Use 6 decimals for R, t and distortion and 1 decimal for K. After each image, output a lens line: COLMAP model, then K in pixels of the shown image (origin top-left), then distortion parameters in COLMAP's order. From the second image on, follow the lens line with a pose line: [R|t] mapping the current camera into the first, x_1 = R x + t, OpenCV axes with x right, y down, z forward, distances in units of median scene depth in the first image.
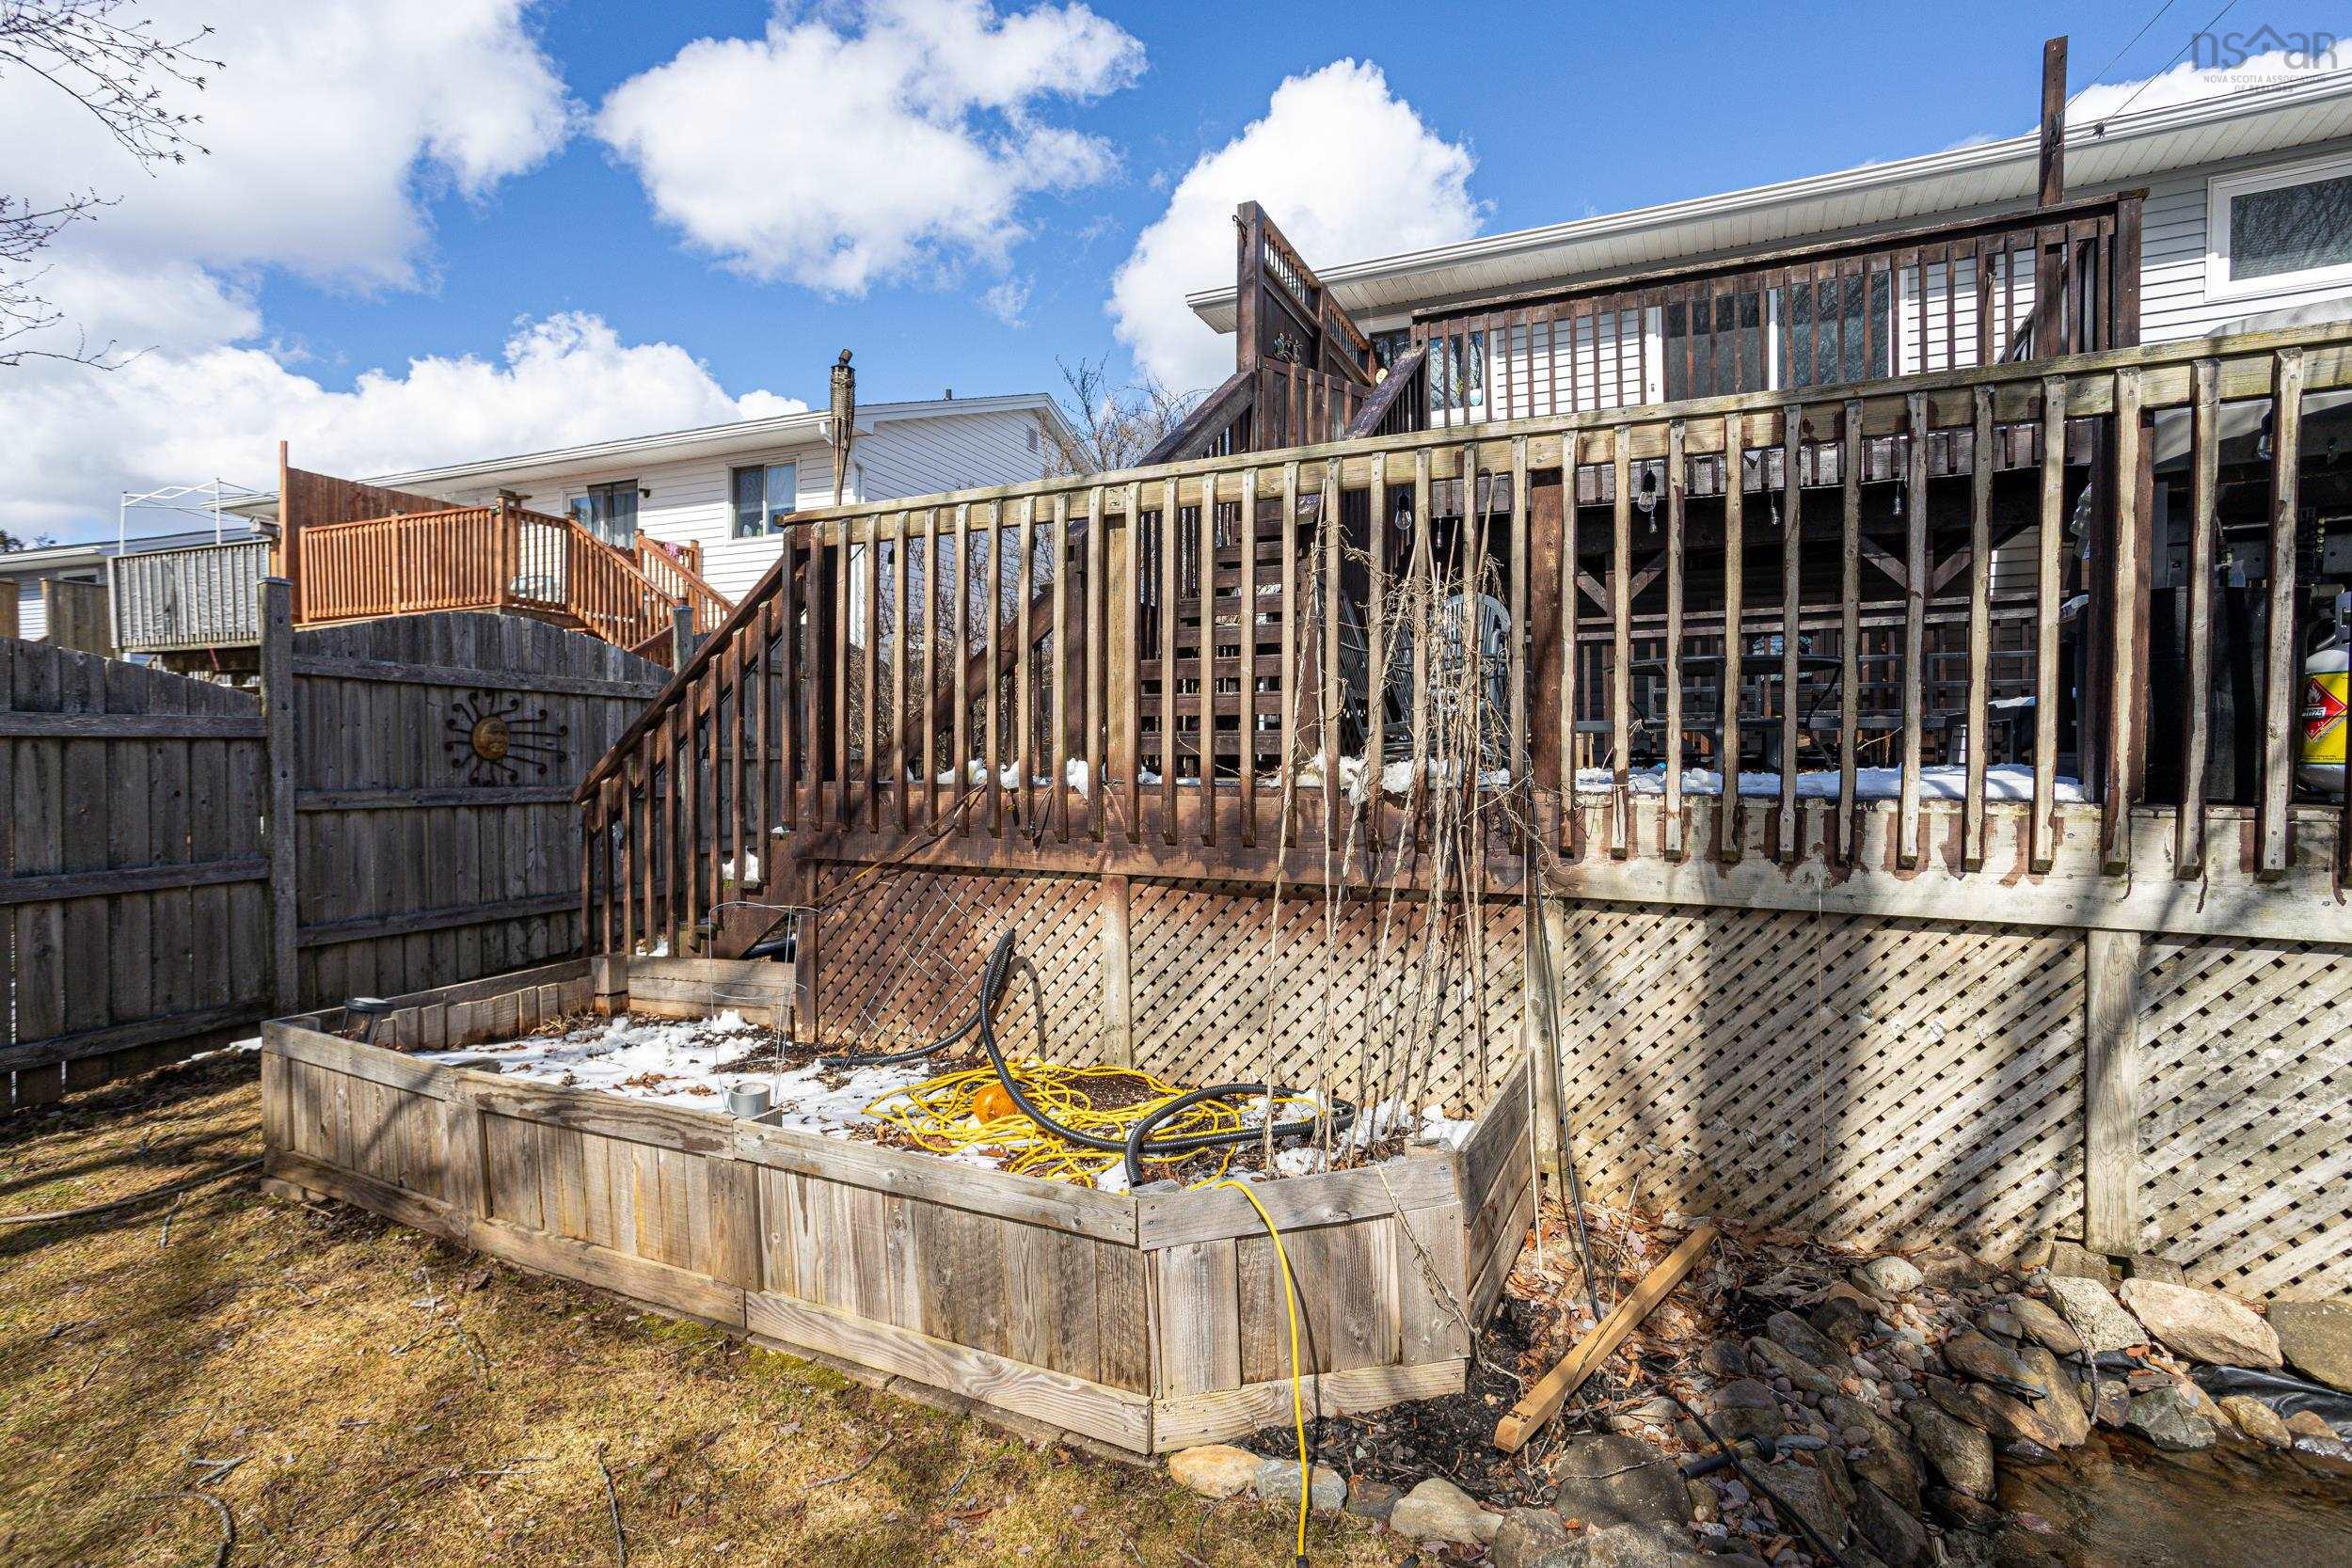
lens RADIAL K [[1132.5, 0, 1181.2], [0, 1132.5, 788.4], [0, 0, 1]] dist [-0.059108, 0.034220]
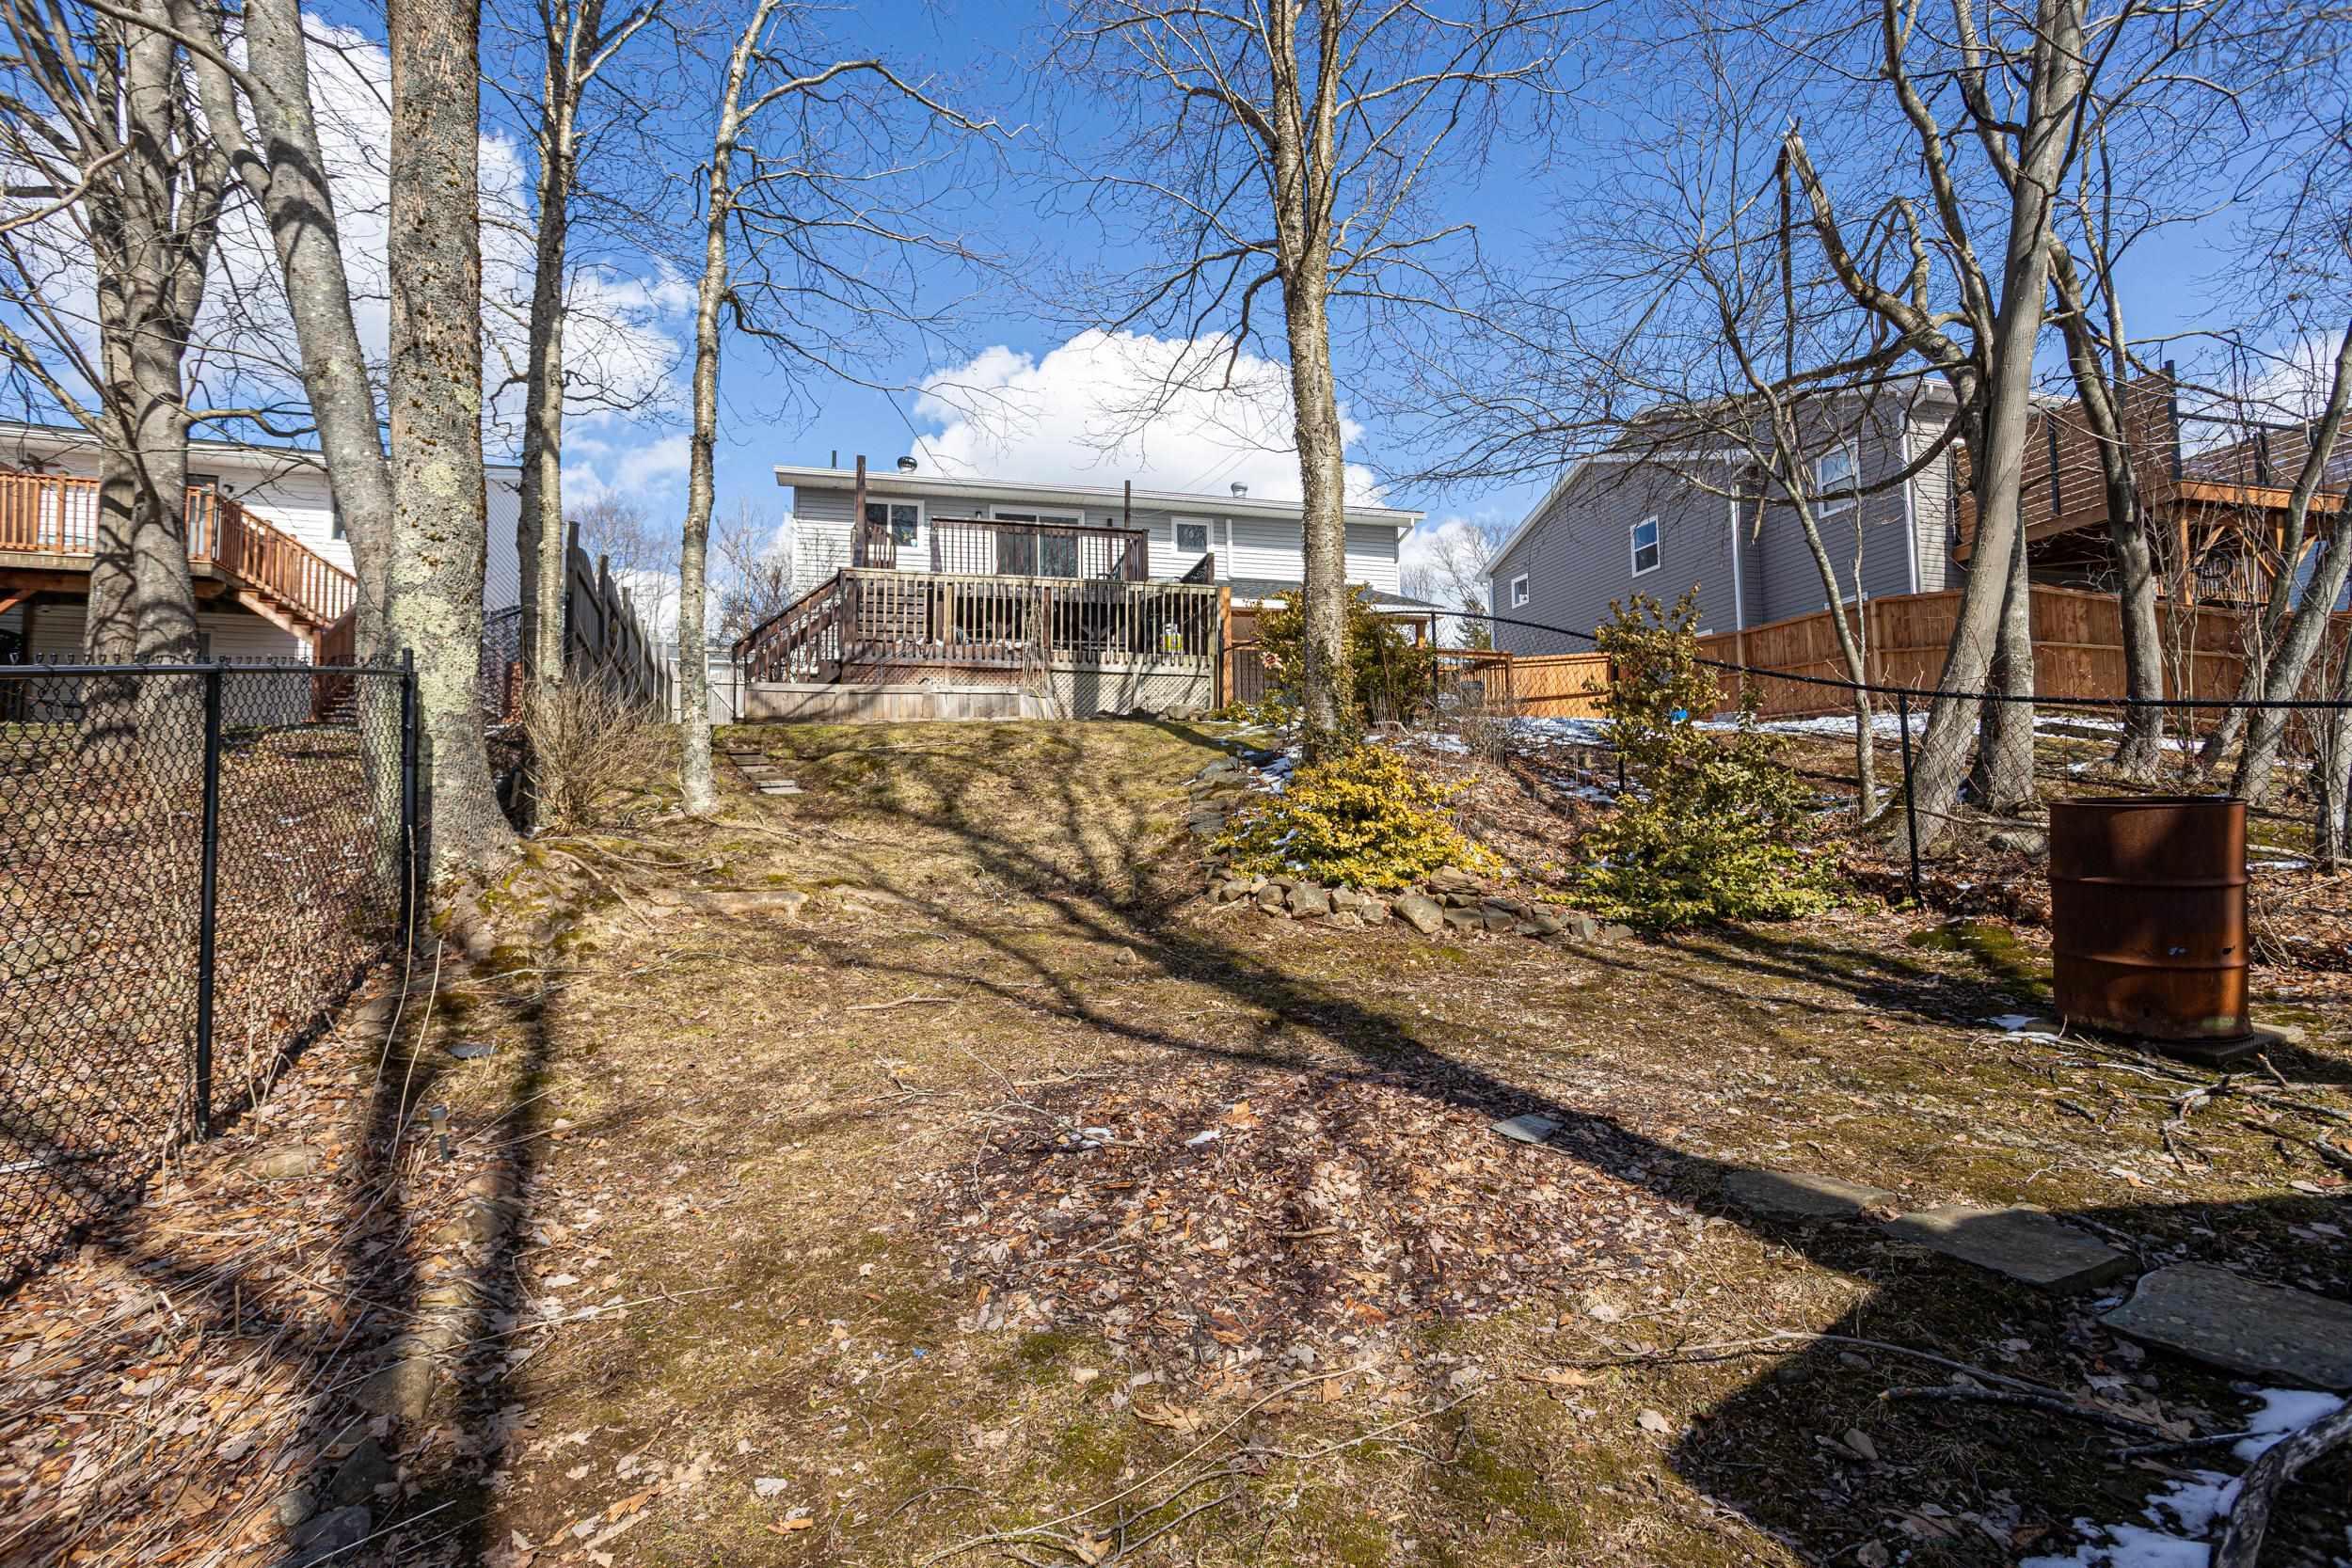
lens RADIAL K [[1134.2, 0, 1178.3], [0, 1134.2, 785.9], [0, 0, 1]] dist [-0.057796, 0.034770]
pose [[0.776116, 0.037856, 0.629453, -2.342200], [0.020671, 0.996133, -0.085397, 1.037600], [-0.630252, 0.079289, 0.772332, -3.191507]]
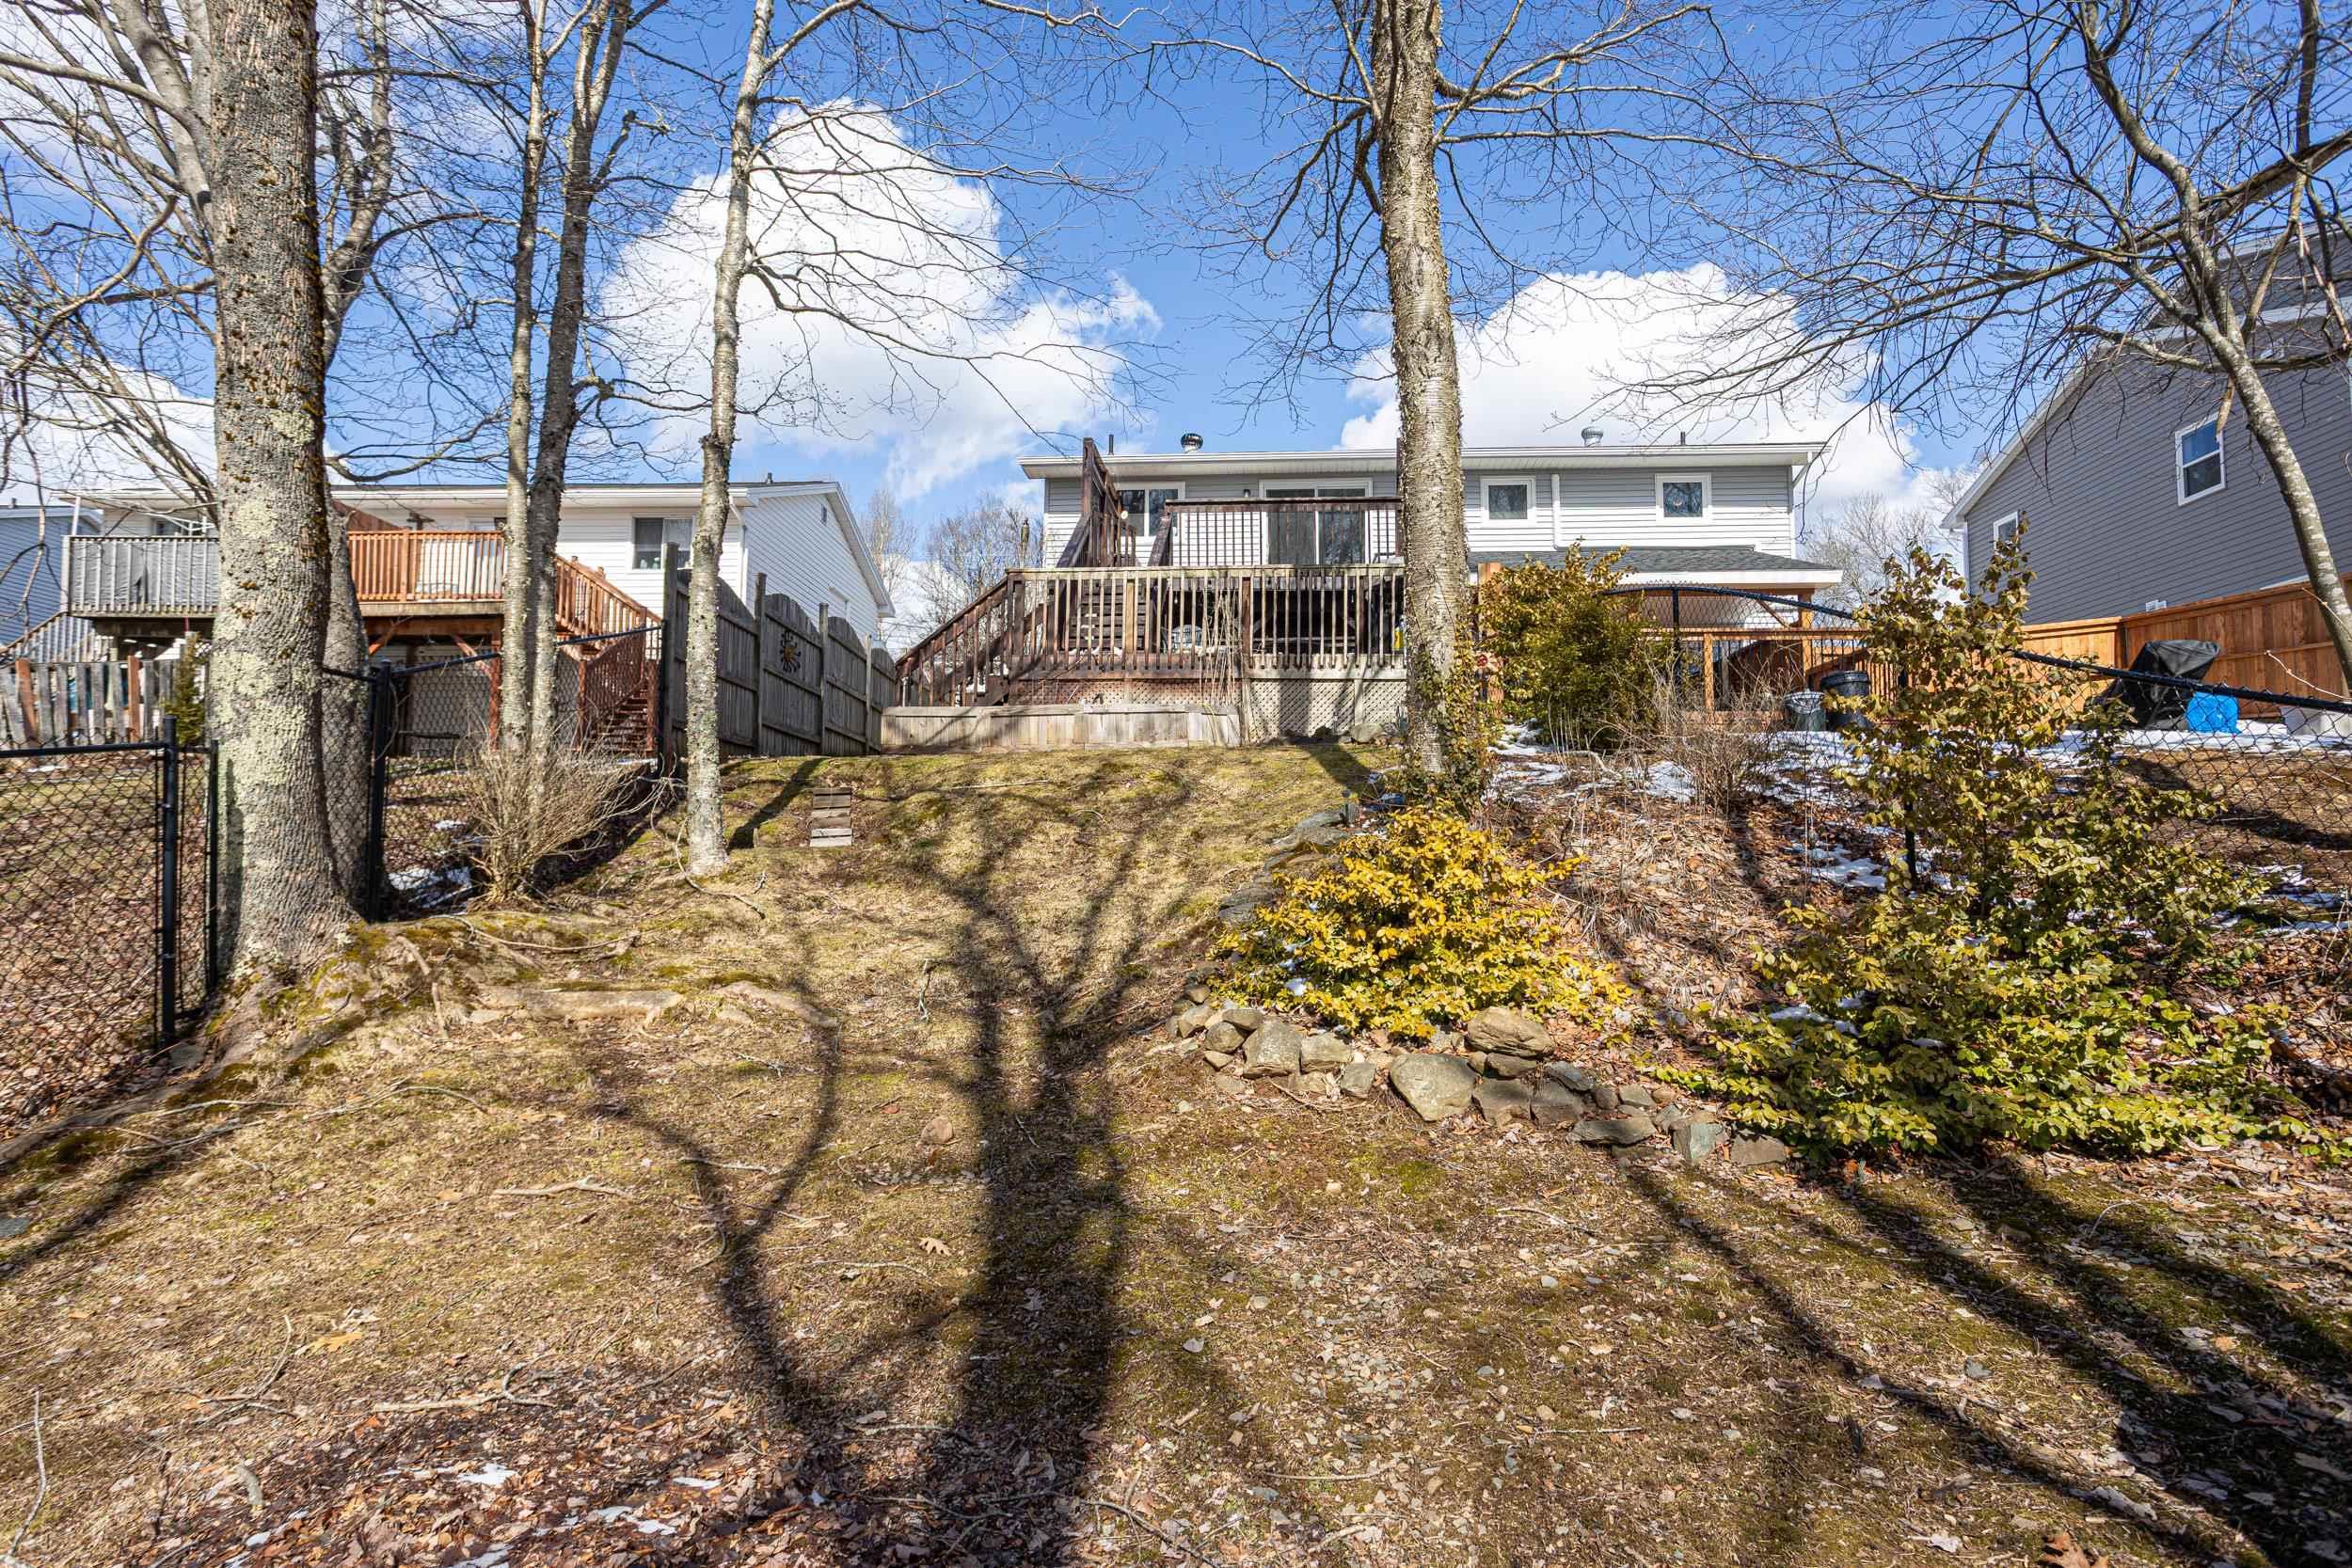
lens RADIAL K [[1246.9, 0, 1164.5], [0, 1246.9, 785.9], [0, 0, 1]] dist [-0.056633, 0.036465]
pose [[0.946150, 0.035126, 0.321818, -1.384467], [-0.006608, 0.995984, -0.089282, 0.877822], [-0.323661, 0.082348, 0.942583, -3.121881]]
